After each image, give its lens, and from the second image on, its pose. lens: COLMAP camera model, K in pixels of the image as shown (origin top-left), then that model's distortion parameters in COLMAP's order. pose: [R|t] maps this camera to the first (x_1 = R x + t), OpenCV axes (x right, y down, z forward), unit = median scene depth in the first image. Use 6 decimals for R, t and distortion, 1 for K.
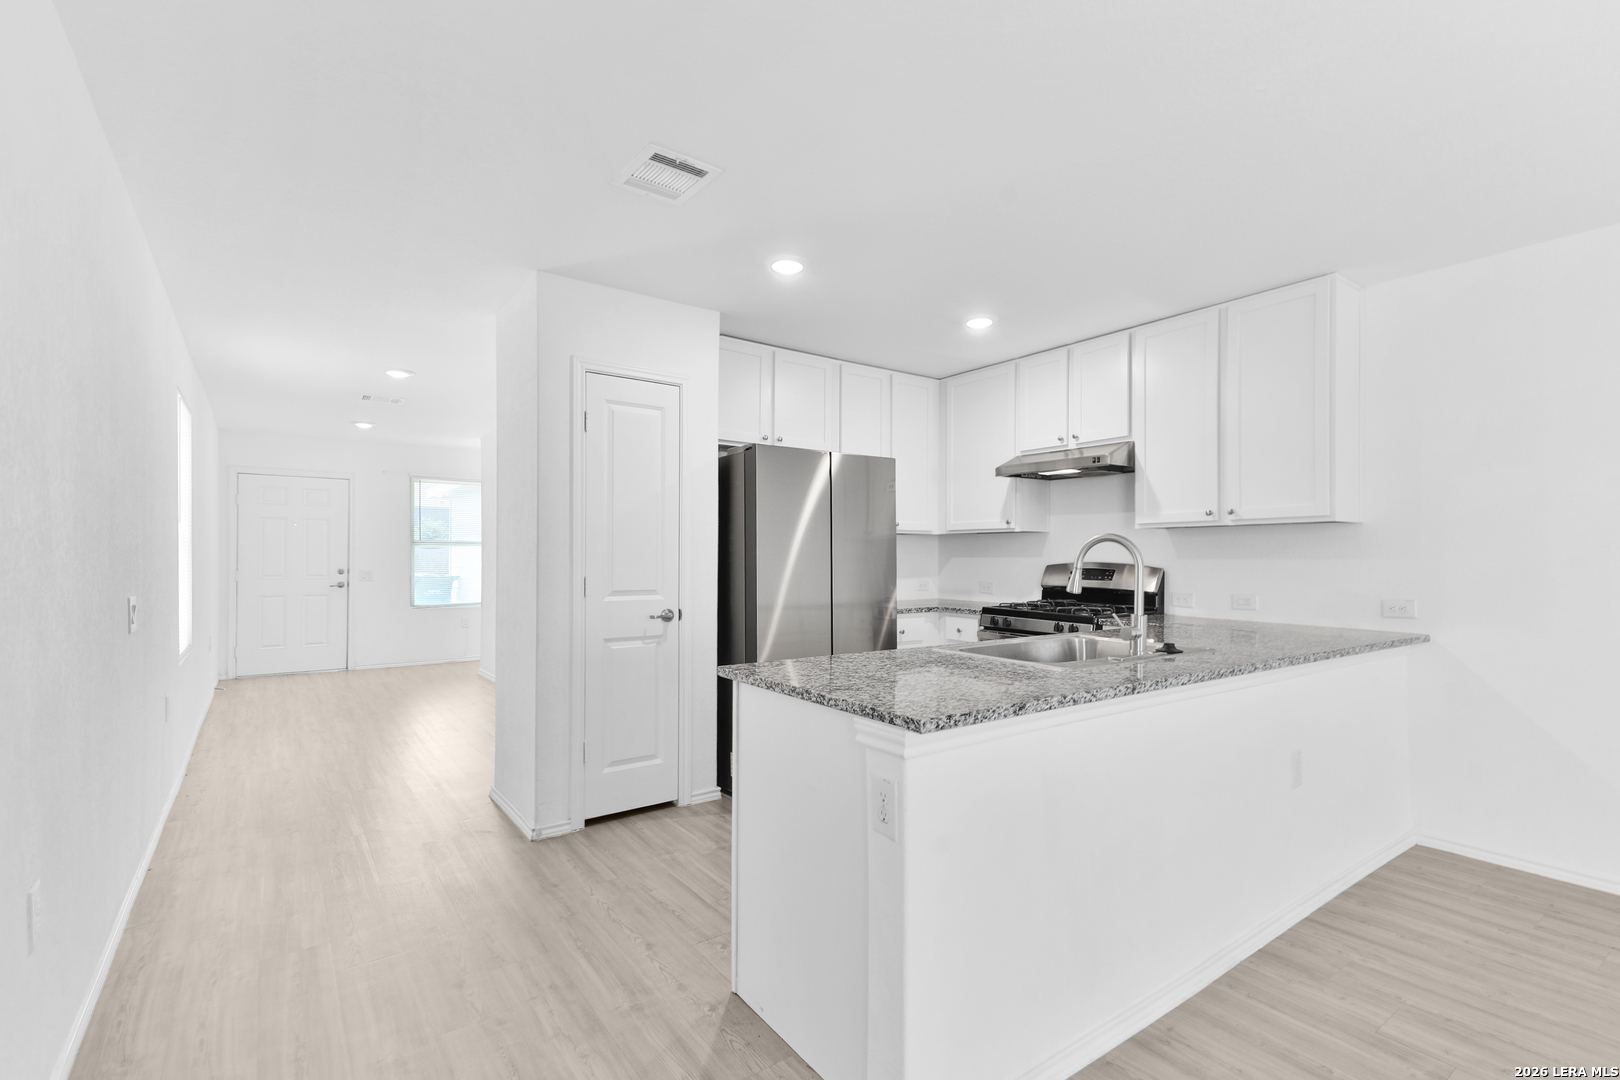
lens RADIAL K [[733.9, 0, 810.1], [0, 733.9, 542.0], [0, 0, 1]] dist [0.029745, 0.000155]
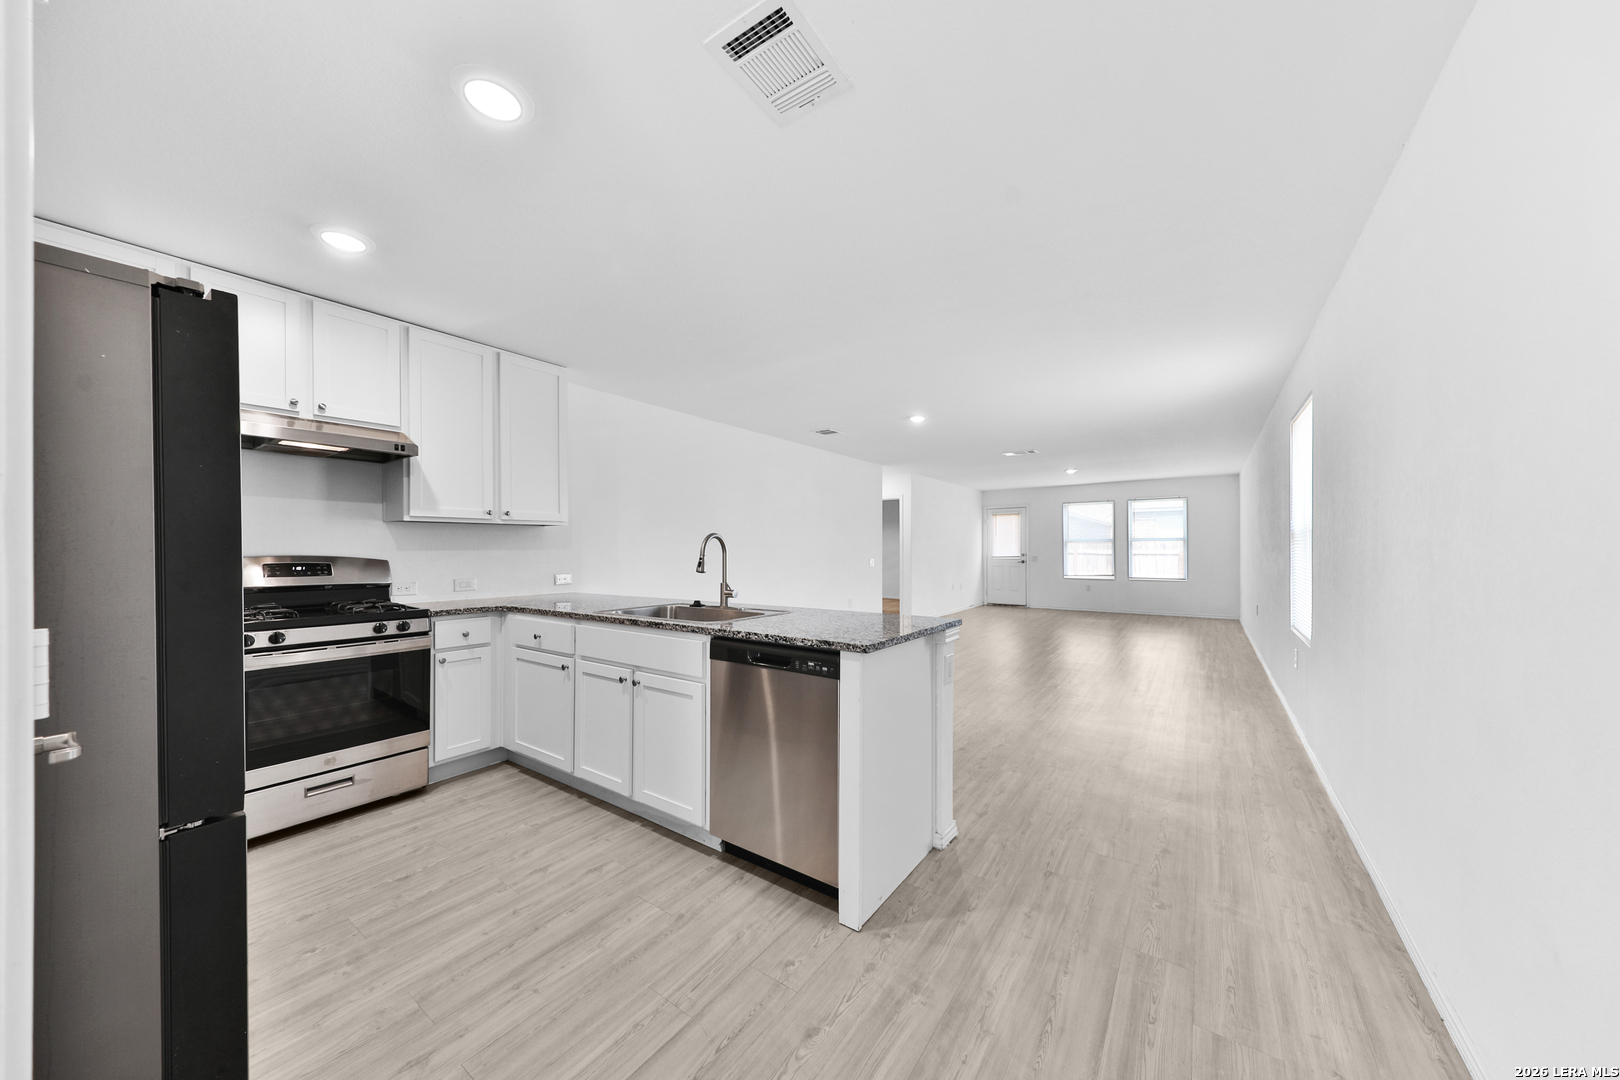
lens RADIAL K [[557.4, 0, 822.0], [0, 557.4, 545.2], [0, 0, 1]] dist [0.016695, -0.003157]
pose [[-0.336204, 0.002469, 0.941786, -0.449813], [-0.015168, 0.999853, -0.008036, 0.012061], [-0.941667, -0.016987, -0.336117, 0.679438]]
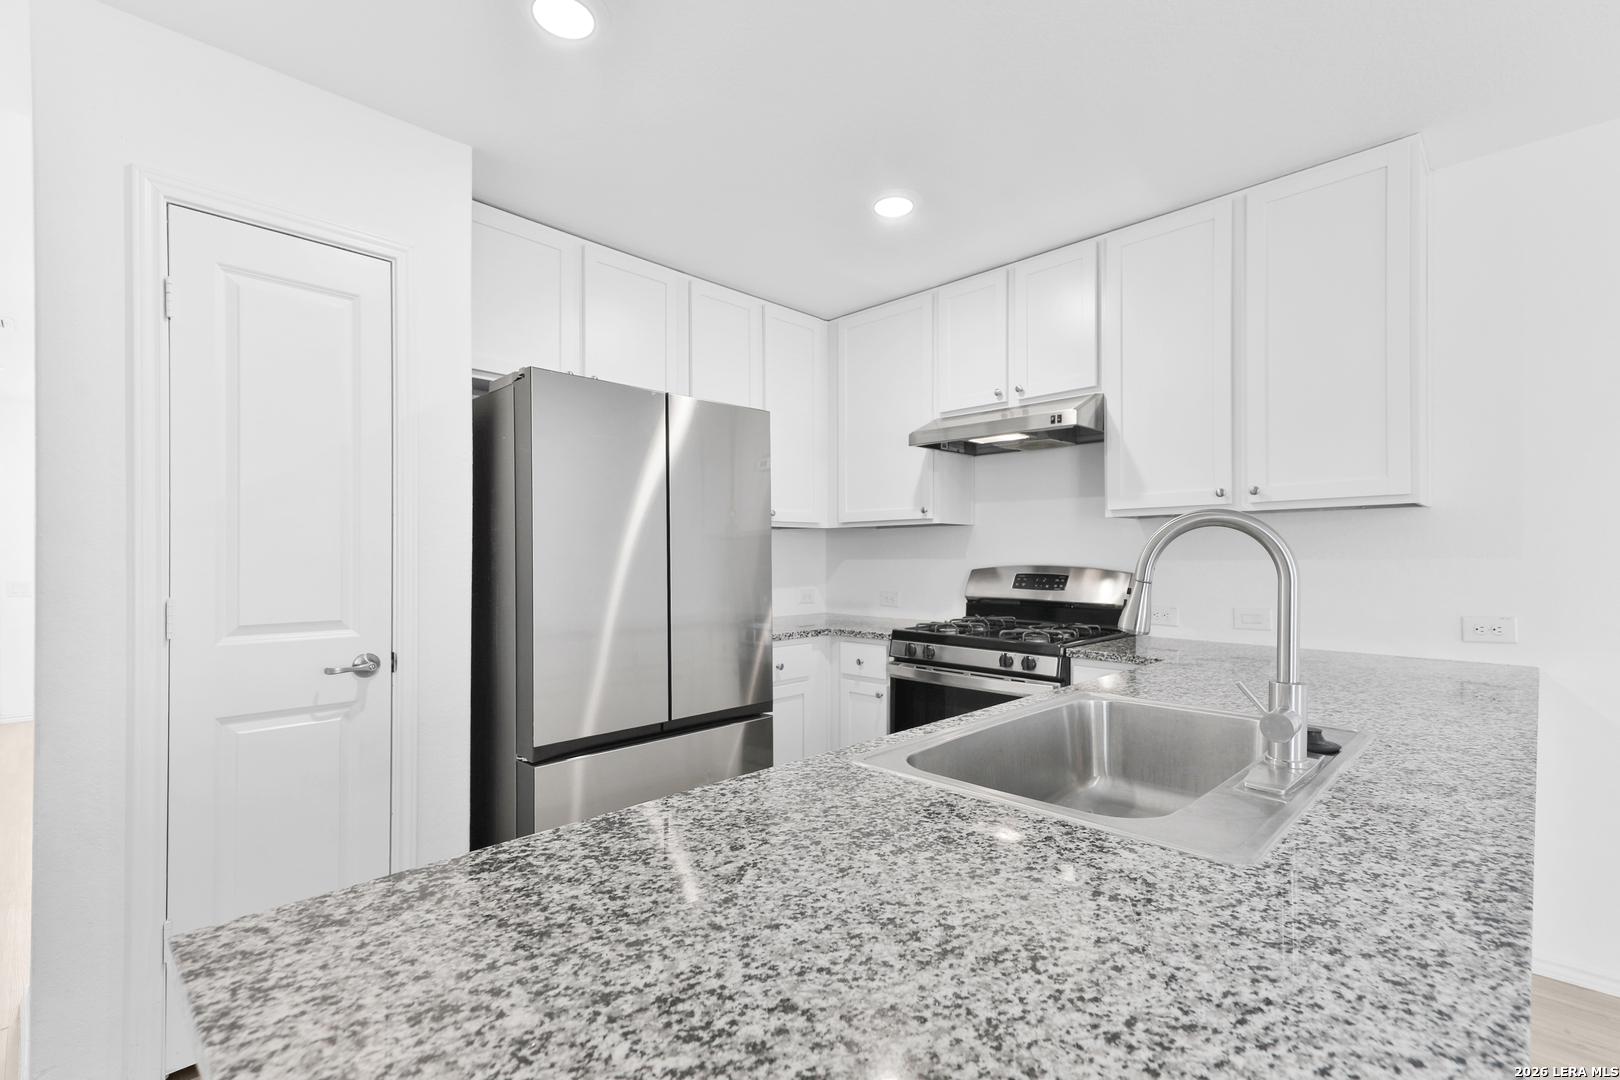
lens RADIAL K [[733.9, 0, 824.1], [0, 733.9, 543.0], [0, 0, 1]] dist [0.029745, 0.000155]
pose [[0.982192, -0.001303, 0.187874, 0.039052], [0.001616, 0.999998, -0.001512, 0.006641], [-0.187871, 0.001788, 0.982192, 0.335009]]
